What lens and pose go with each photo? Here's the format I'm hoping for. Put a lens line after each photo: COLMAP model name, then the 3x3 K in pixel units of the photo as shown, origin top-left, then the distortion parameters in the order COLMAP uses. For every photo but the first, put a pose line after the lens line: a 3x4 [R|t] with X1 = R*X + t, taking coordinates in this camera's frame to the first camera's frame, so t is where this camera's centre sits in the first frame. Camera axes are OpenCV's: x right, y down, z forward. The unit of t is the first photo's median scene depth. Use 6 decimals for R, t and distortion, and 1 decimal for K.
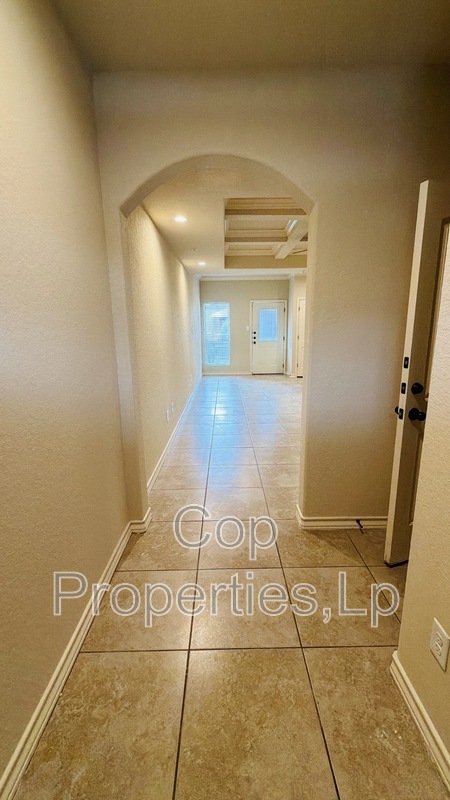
lens RADIAL K [[350.9, 0, 228.5], [0, 350.9, 399.7], [0, 0, 1]] dist [-0.001904, -0.000131]
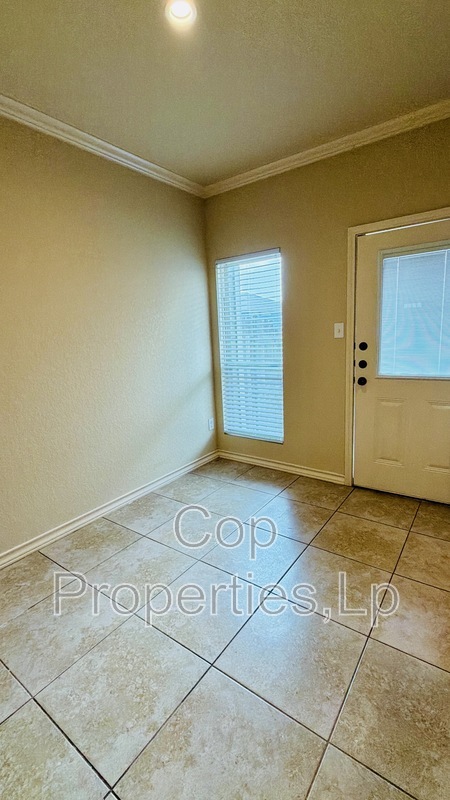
lens RADIAL K [[350.9, 0, 223.6], [0, 350.9, 402.3], [0, 0, 1]] dist [-0.001904, -0.000131]
pose [[0.801934, 0.089623, -0.590651, 0.154332], [-0.087074, 0.995660, 0.032857, -0.146273], [0.591033, 0.025081, 0.806258, 0.712020]]
